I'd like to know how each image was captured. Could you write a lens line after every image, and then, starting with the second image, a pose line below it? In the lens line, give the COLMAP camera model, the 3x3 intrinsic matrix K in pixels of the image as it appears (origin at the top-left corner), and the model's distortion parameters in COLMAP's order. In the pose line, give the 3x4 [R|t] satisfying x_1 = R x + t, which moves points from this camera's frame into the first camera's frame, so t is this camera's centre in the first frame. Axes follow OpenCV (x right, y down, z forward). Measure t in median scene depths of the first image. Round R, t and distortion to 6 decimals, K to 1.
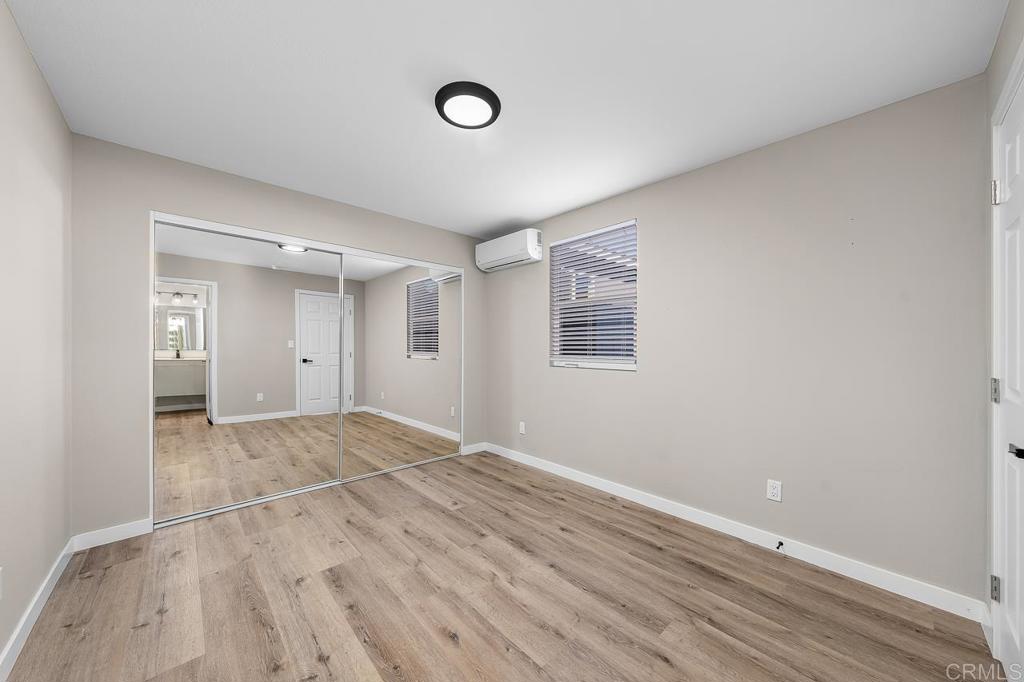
lens RADIAL K [[362.7, 0, 516.8], [0, 362.7, 345.3], [0, 0, 1]] dist [0.003156, 0.000292]
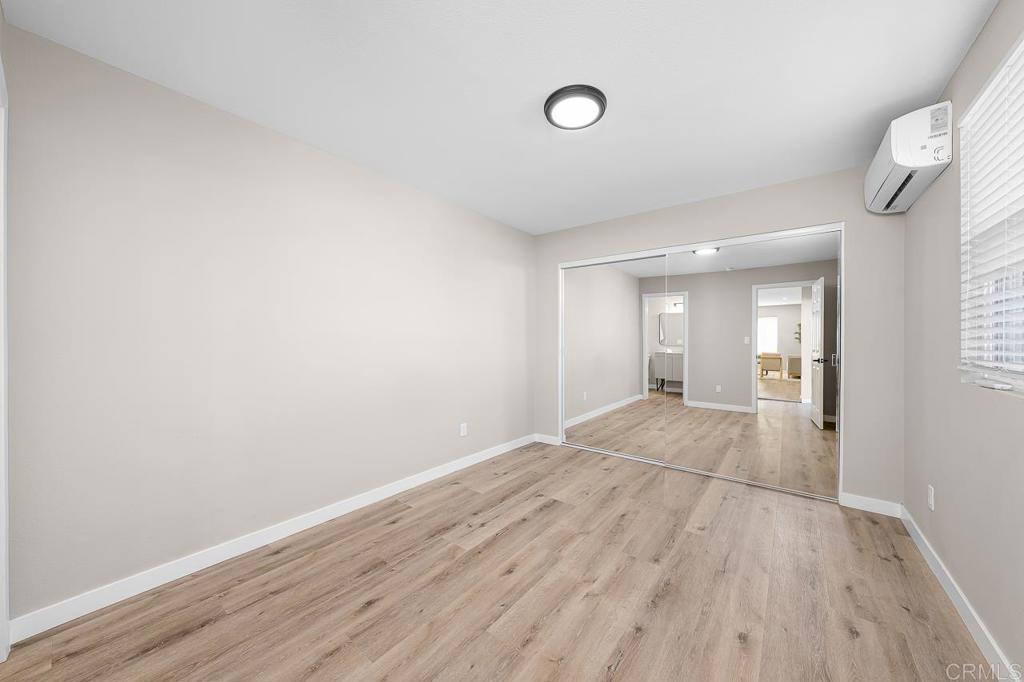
lens RADIAL K [[345.6, 0, 512.0], [0, 345.6, 341.0], [0, 0, 1]] dist [-0.000747, -0.000014]
pose [[0.164013, -0.001539, -0.986457, 0.618060], [0.000360, 0.999999, -0.001501, 0.008103], [0.986458, -0.000109, 0.164014, 0.504661]]
